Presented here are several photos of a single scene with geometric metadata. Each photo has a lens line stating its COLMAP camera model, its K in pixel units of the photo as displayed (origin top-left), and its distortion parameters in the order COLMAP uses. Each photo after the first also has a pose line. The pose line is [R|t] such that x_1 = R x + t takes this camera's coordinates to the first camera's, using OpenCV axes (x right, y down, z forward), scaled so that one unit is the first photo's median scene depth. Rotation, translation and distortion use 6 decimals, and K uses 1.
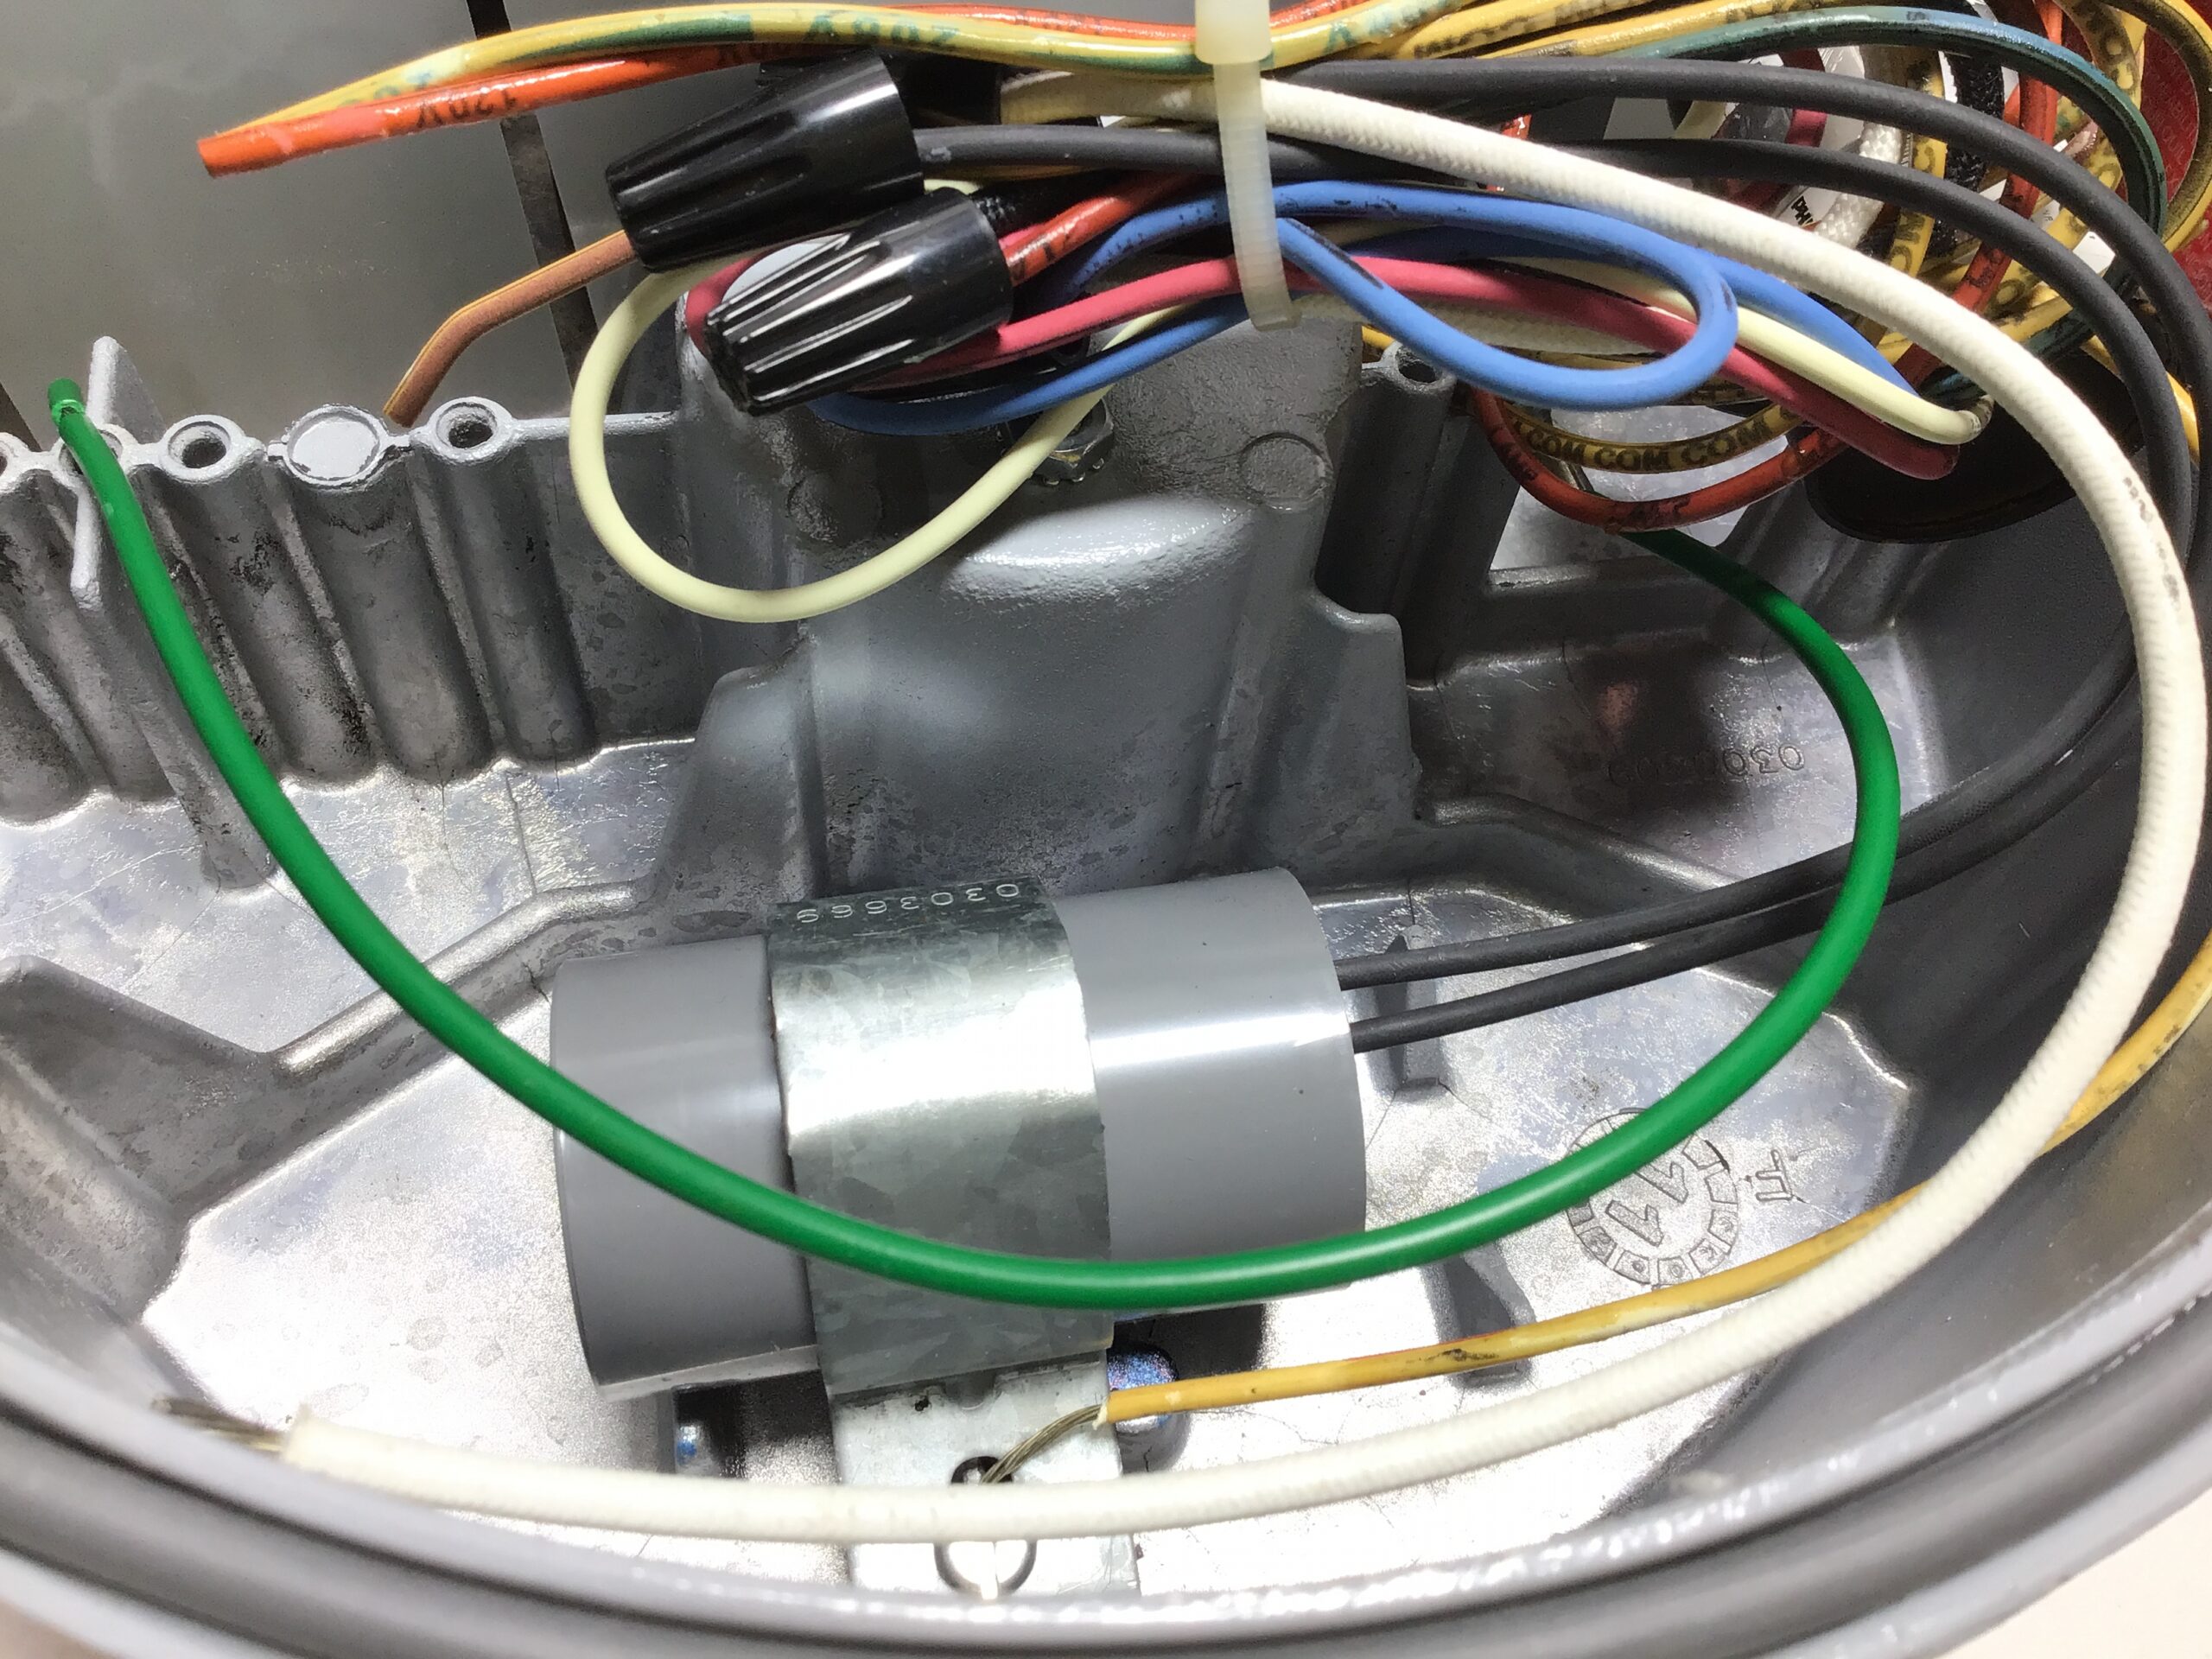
lens RADIAL K [[2034.3, 0, 1101.6], [0, 2034.3, 829.2], [0, 0, 1]] dist [0.058225, 0.000000]
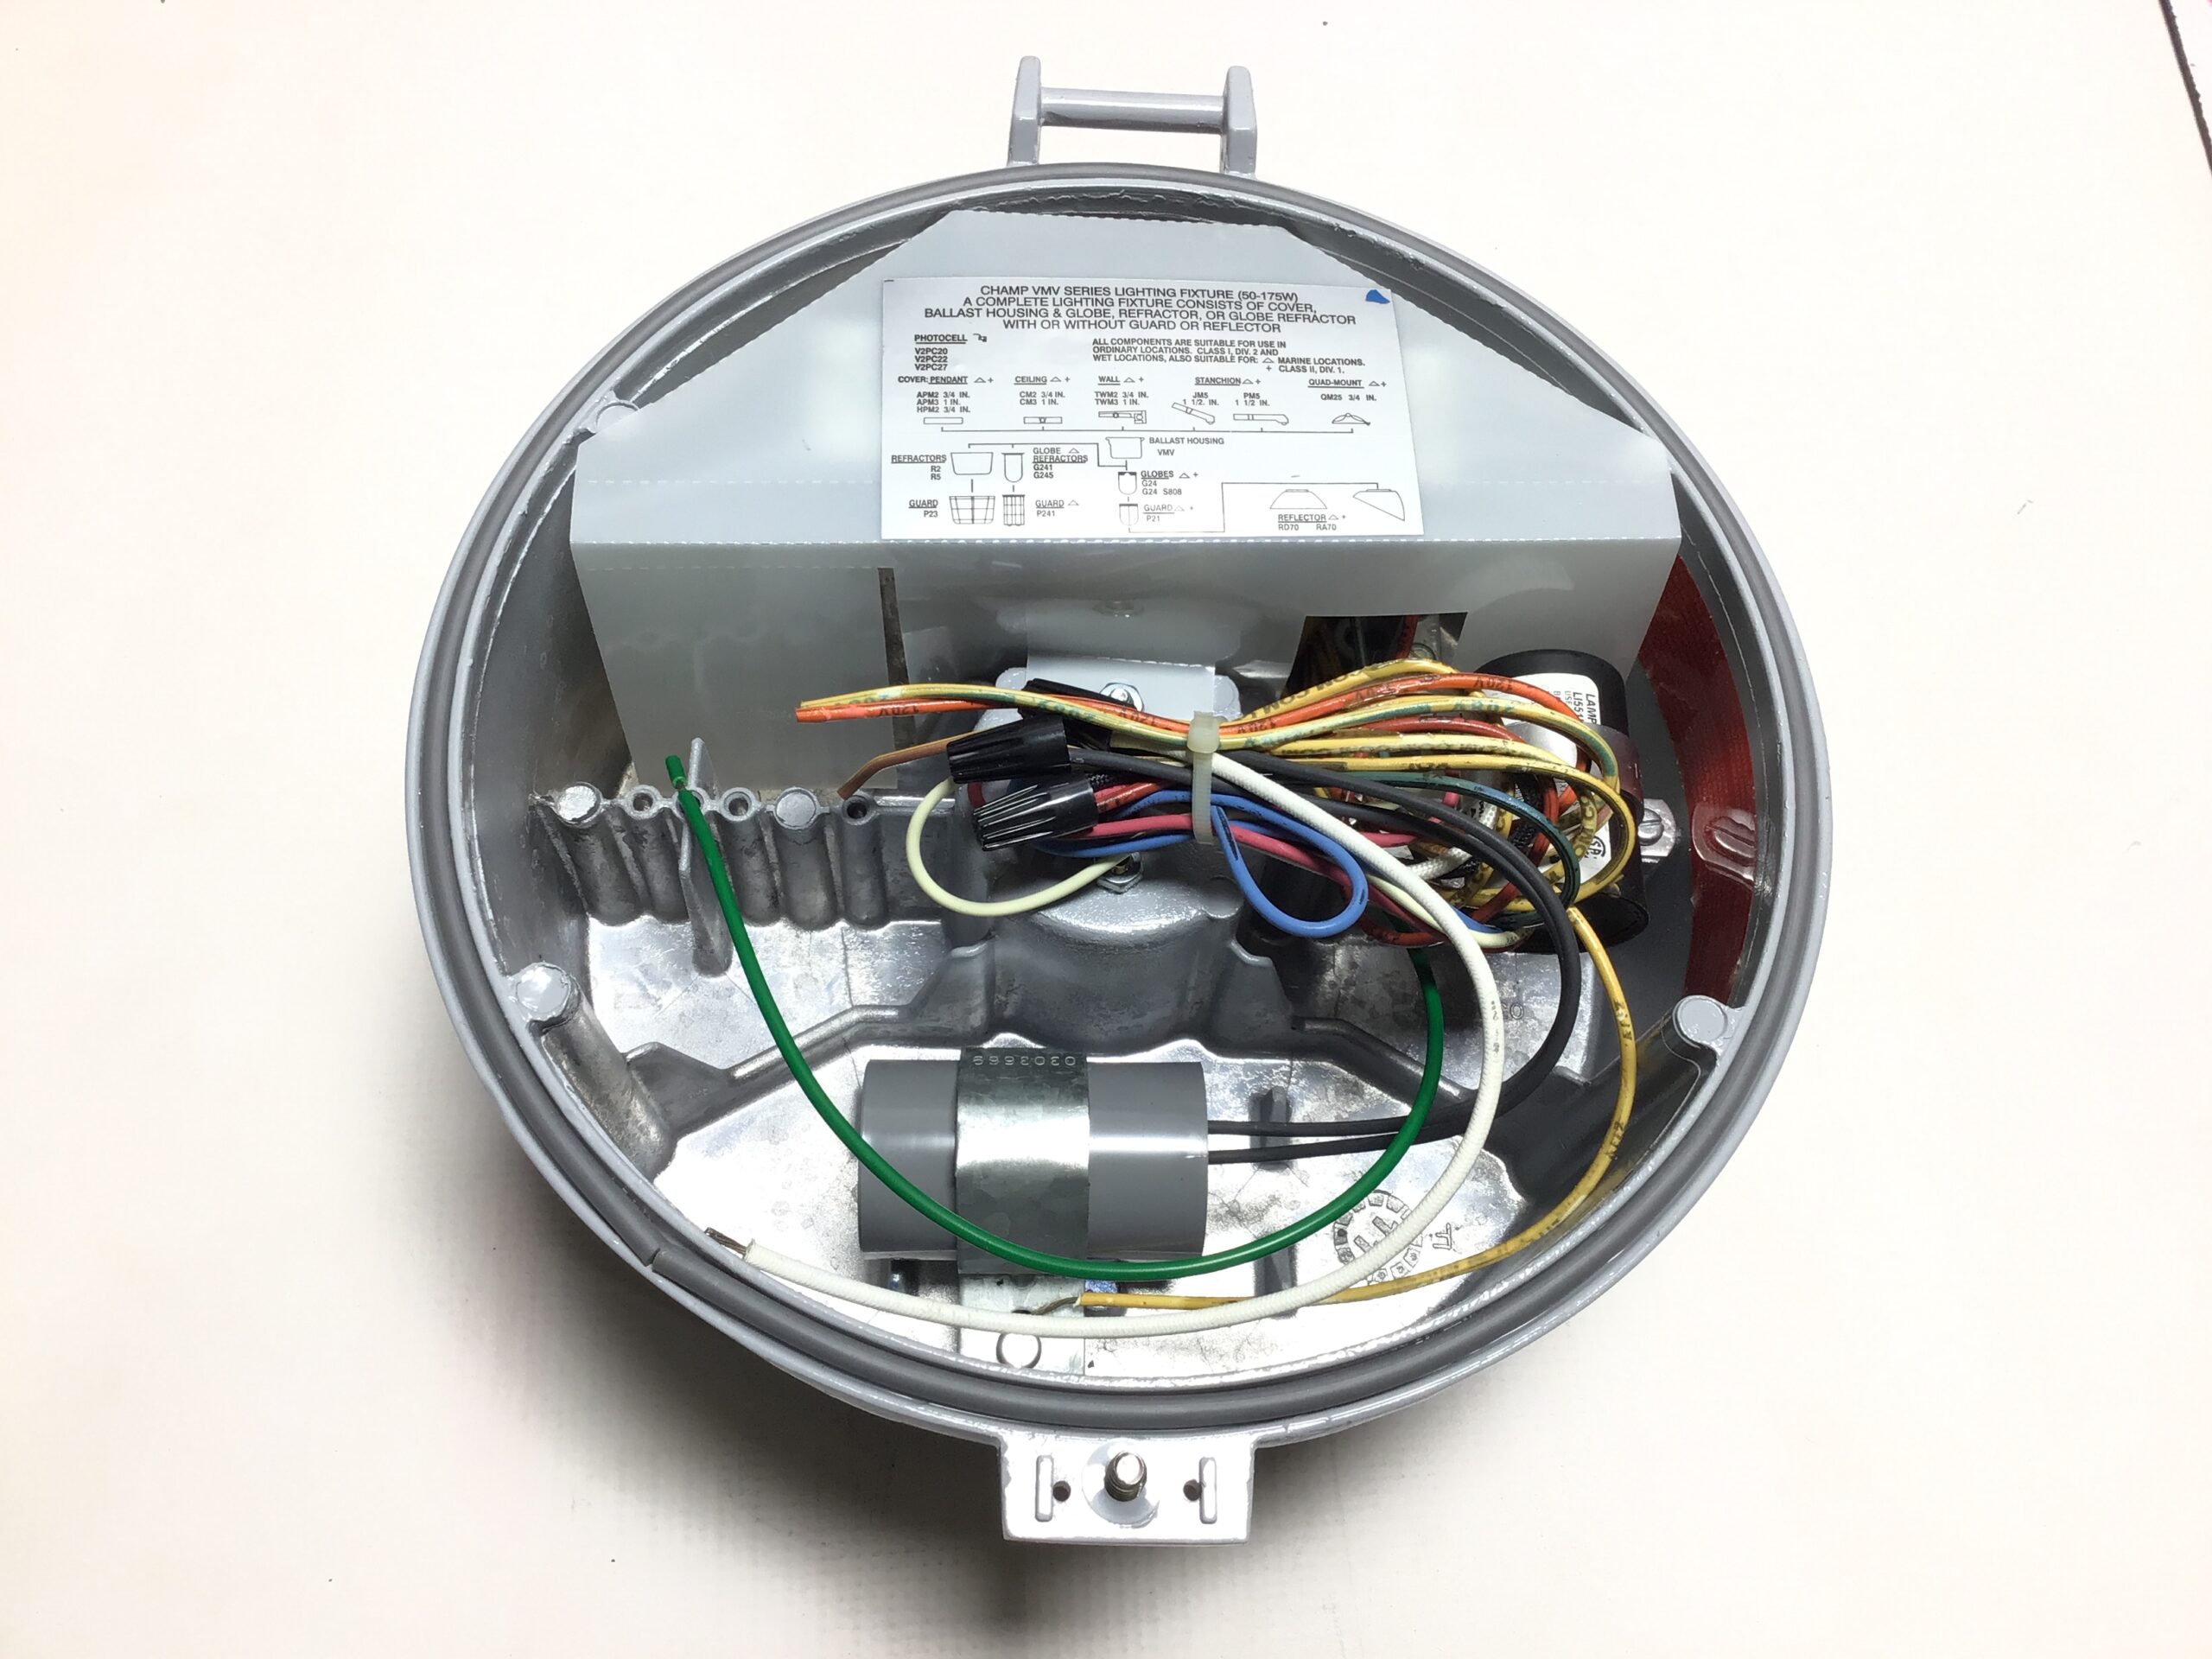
lens RADIAL K [[2034.3, 0, 1107.3], [0, 2034.3, 830.3], [0, 0, 1]] dist [0.058225, 0.000000]
pose [[0.985470, 0.140172, -0.095921, 0.152186], [-0.132779, 0.987946, 0.079574, -0.354567], [0.105919, -0.065682, 0.992203, -1.033353]]
